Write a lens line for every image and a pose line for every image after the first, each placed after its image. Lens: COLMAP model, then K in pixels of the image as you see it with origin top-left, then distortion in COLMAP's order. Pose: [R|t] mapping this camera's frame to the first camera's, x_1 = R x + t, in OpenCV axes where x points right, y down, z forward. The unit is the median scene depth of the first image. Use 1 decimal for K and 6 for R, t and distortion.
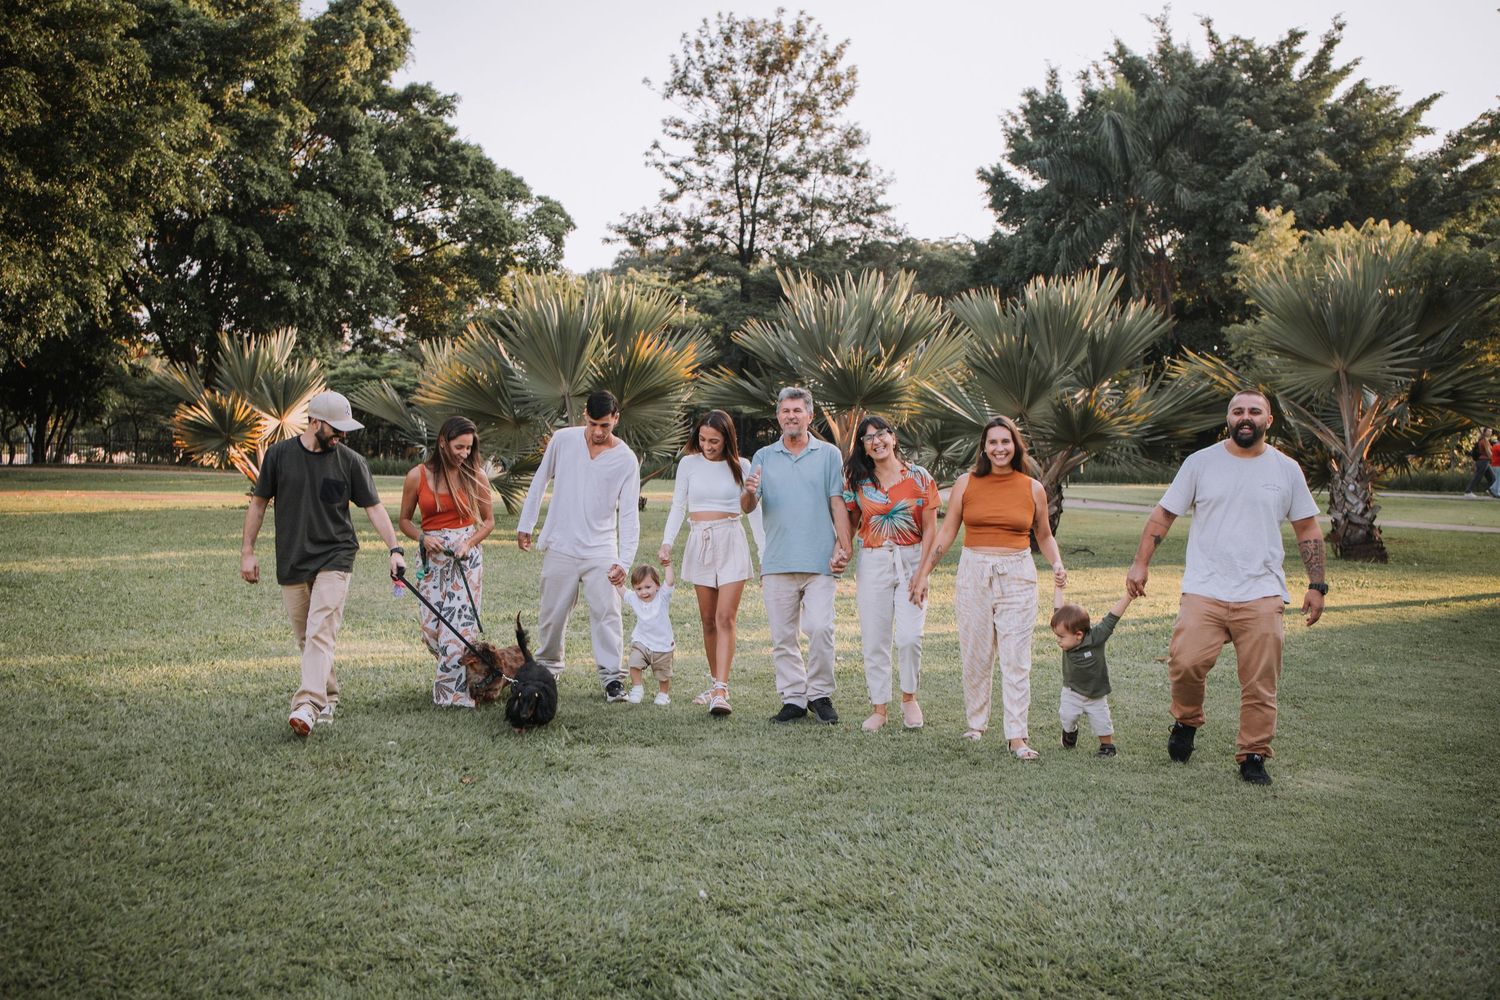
lens RADIAL K [[1452.8, 0, 750.1], [0, 1452.8, 491.3], [0, 0, 1]] dist [0.013688, 0.135828]
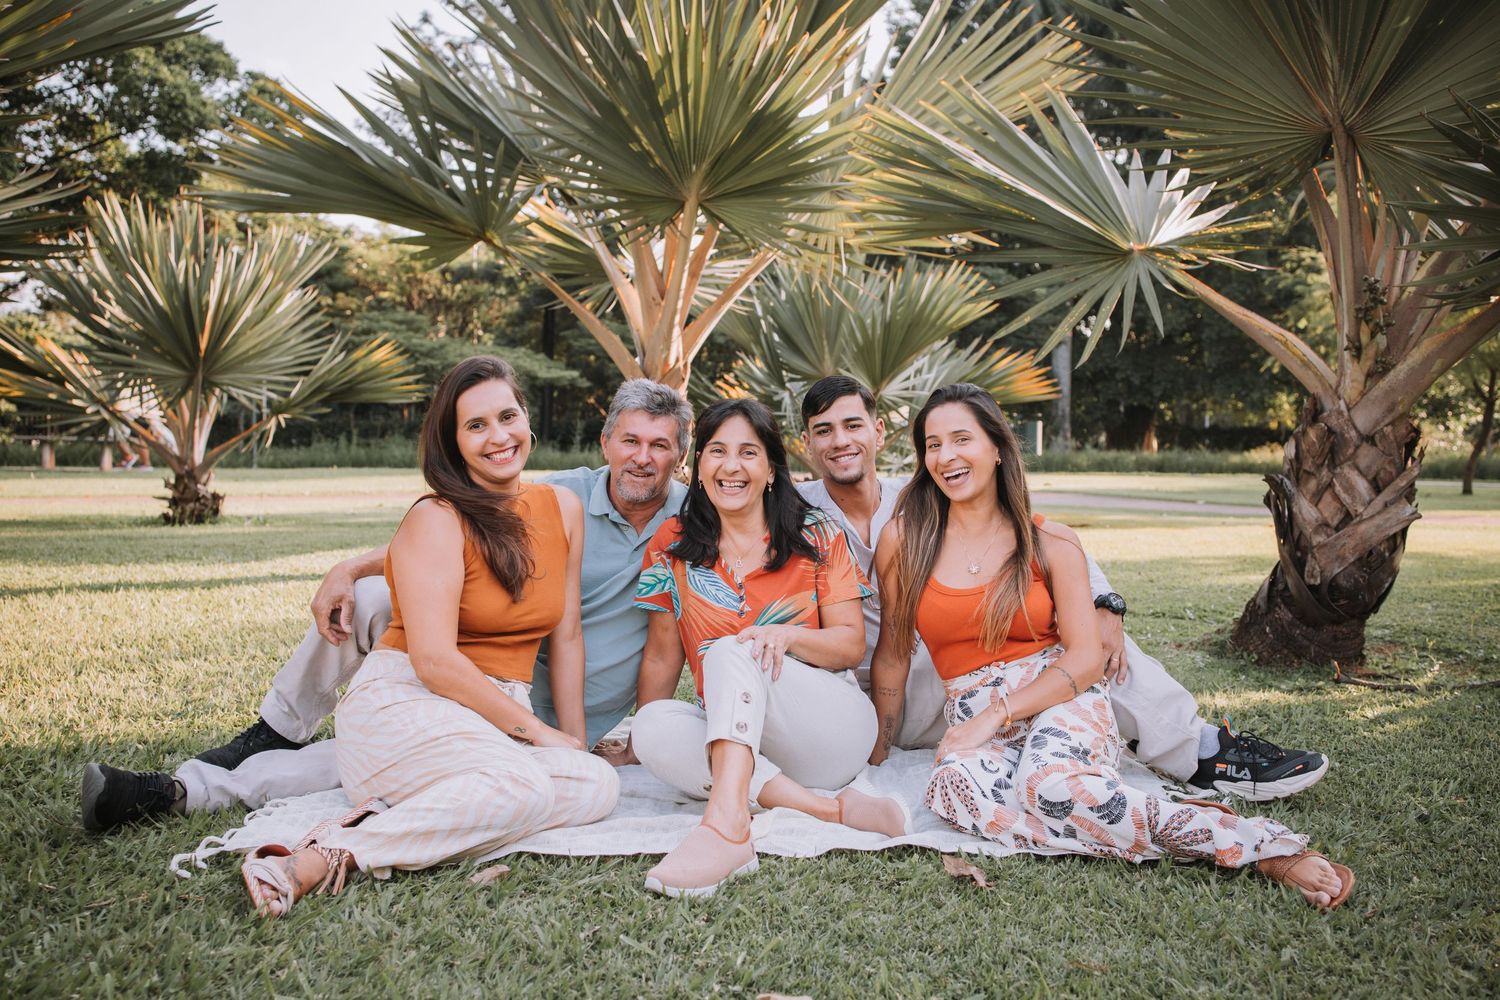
lens RADIAL K [[1451.6, 0, 745.0], [0, 1451.6, 495.6], [0, 0, 1]] dist [0.009454, 0.164873]
pose [[0.994848, -0.006571, 0.101162, 0.021400], [0.006349, 0.999977, 0.002525, 0.002768], [-0.101177, -0.001870, 0.994867, 0.271605]]
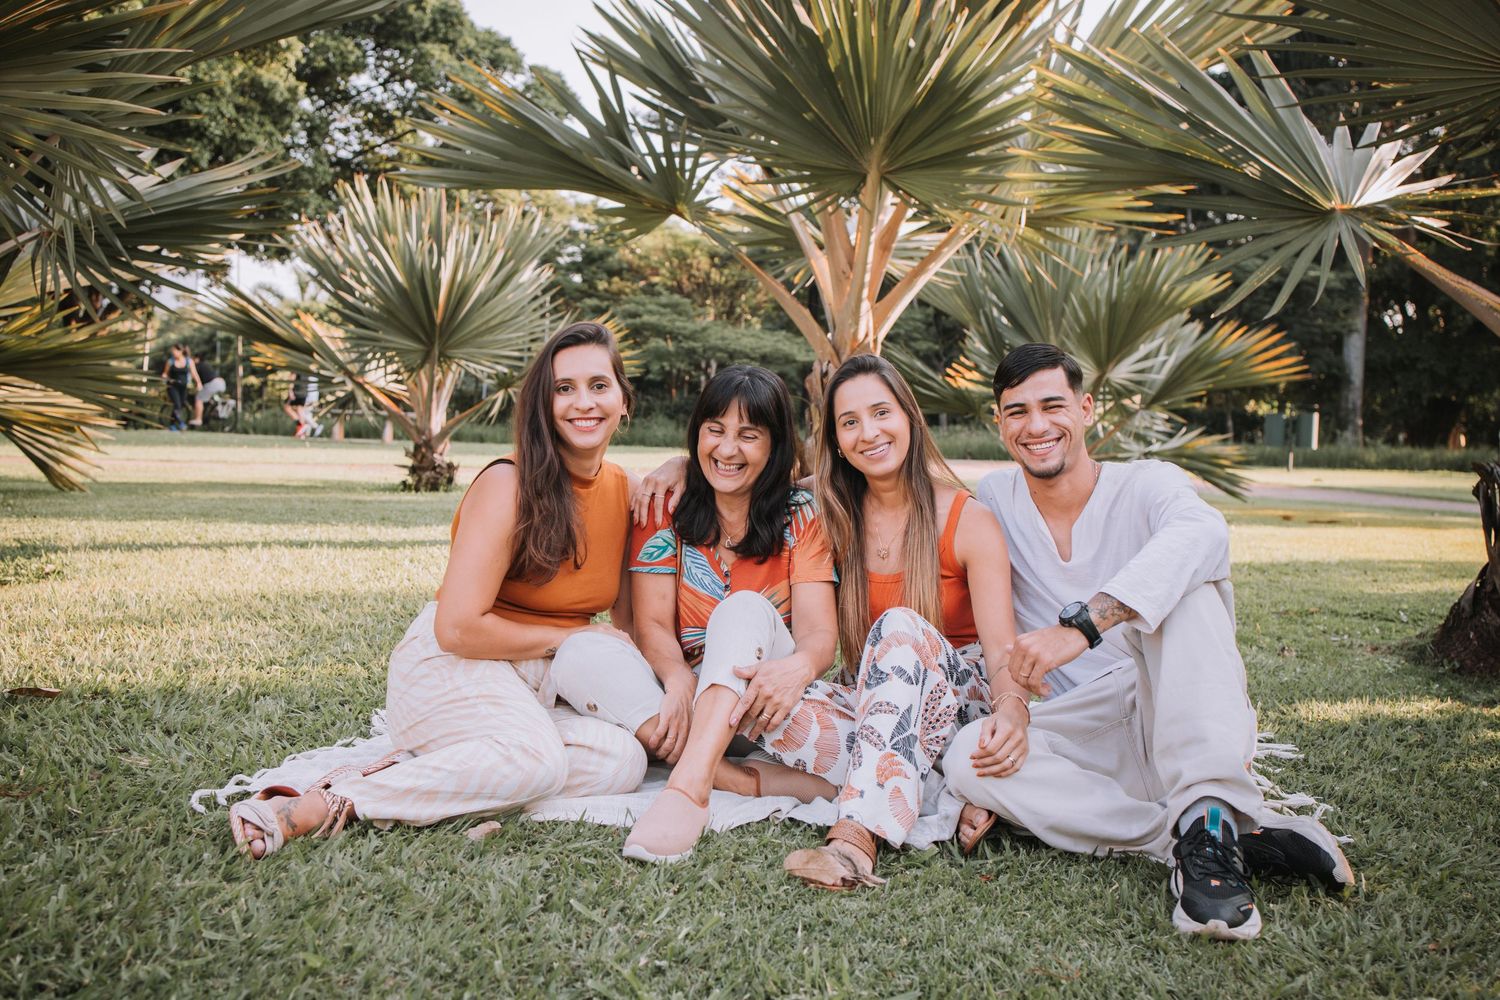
lens RADIAL K [[1451.3, 0, 758.0], [0, 1451.3, 488.8], [0, 0, 1]] dist [0.025488, 0.106192]
pose [[0.996729, 0.021967, -0.077775, 0.030666], [-0.021408, 0.999739, 0.008012, 0.003722], [0.077931, -0.006320, 0.996939, 0.273986]]
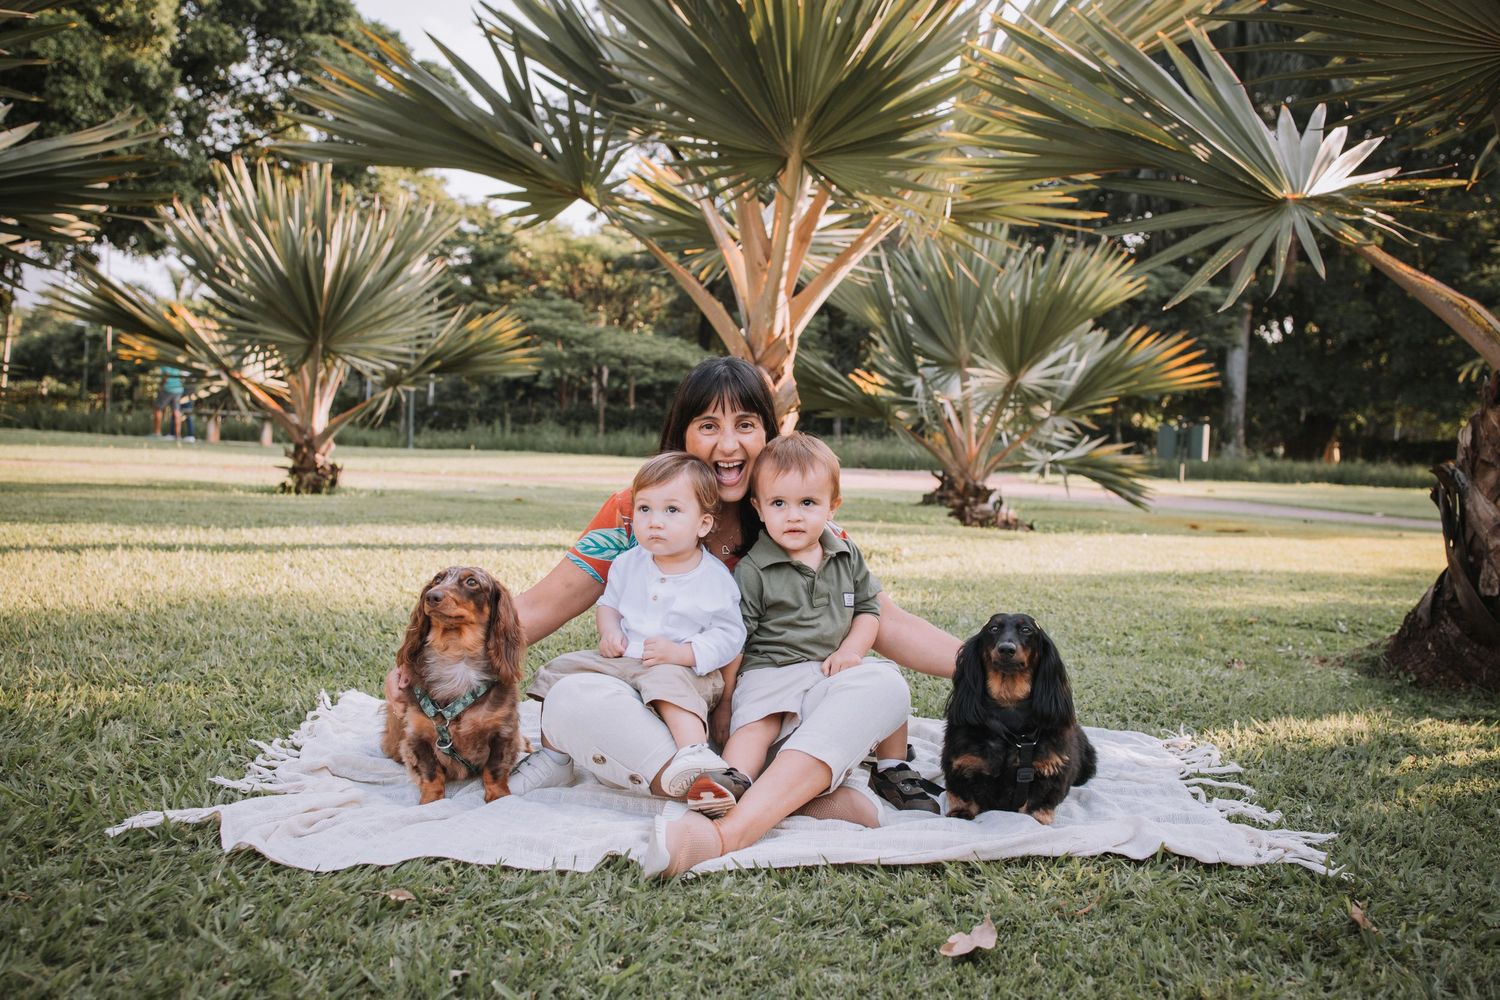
lens RADIAL K [[1452.8, 0, 750.1], [0, 1452.8, 491.3], [0, 0, 1]] dist [0.013688, 0.135828]
pose [[0.999549, 0.029234, -0.006867, 0.028066], [-0.029227, 0.999572, 0.001241, 0.004522], [0.006901, -0.001040, 0.999976, 0.281891]]
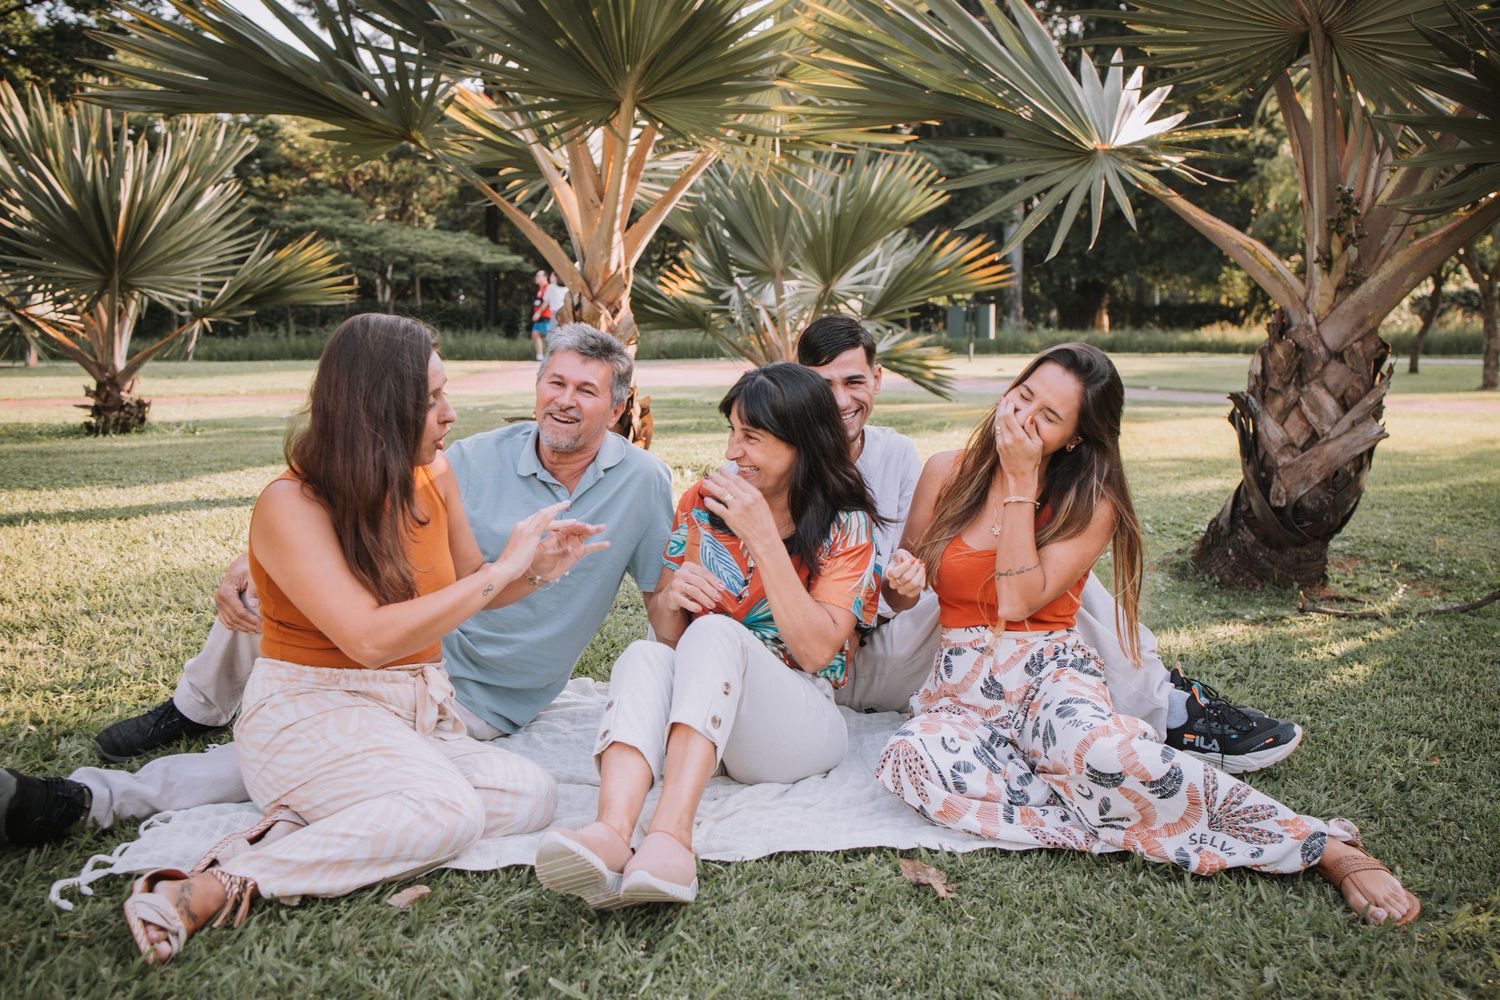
lens RADIAL K [[1452.8, 0, 750.1], [0, 1452.8, 491.3], [0, 0, 1]] dist [0.013688, 0.135828]
pose [[0.990319, -0.030480, 0.135423, 0.022479], [0.019265, 0.996333, 0.083363, -0.000497], [-0.137468, -0.079947, 0.987275, 0.276571]]
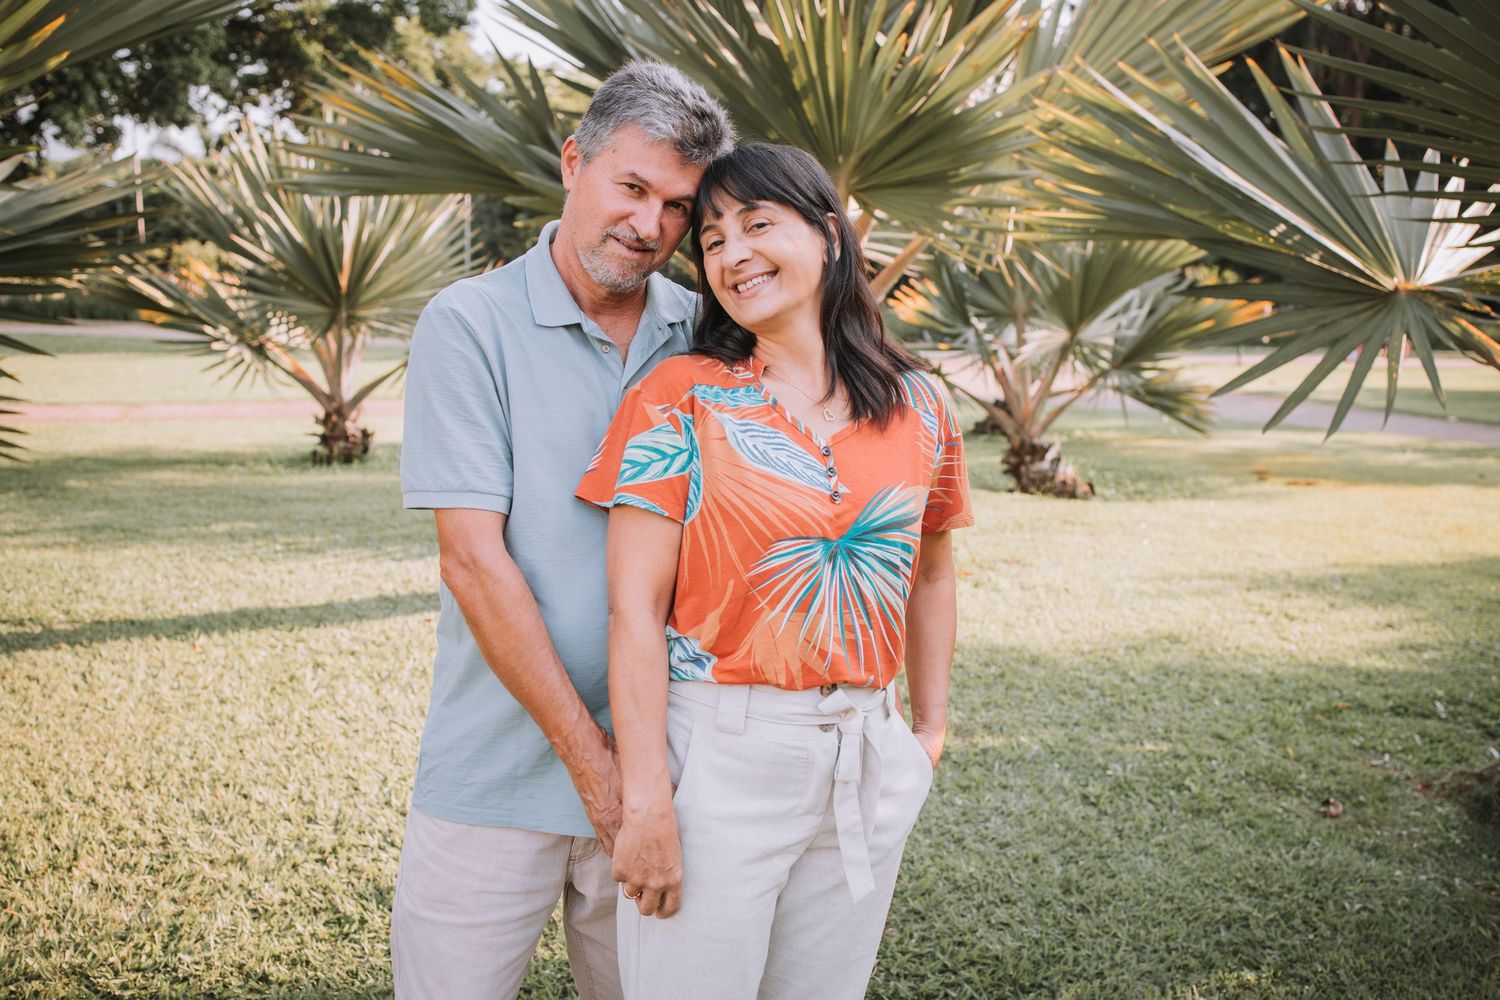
lens RADIAL K [[1456.6, 0, 750.2], [0, 1456.6, 486.4], [0, 0, 1]] dist [0.052954, 0.014586]
pose [[0.999331, 0.011966, -0.034549, 0.027355], [-0.008080, 0.993844, 0.110494, -0.013734], [0.035659, -0.110141, 0.993276, 0.290280]]
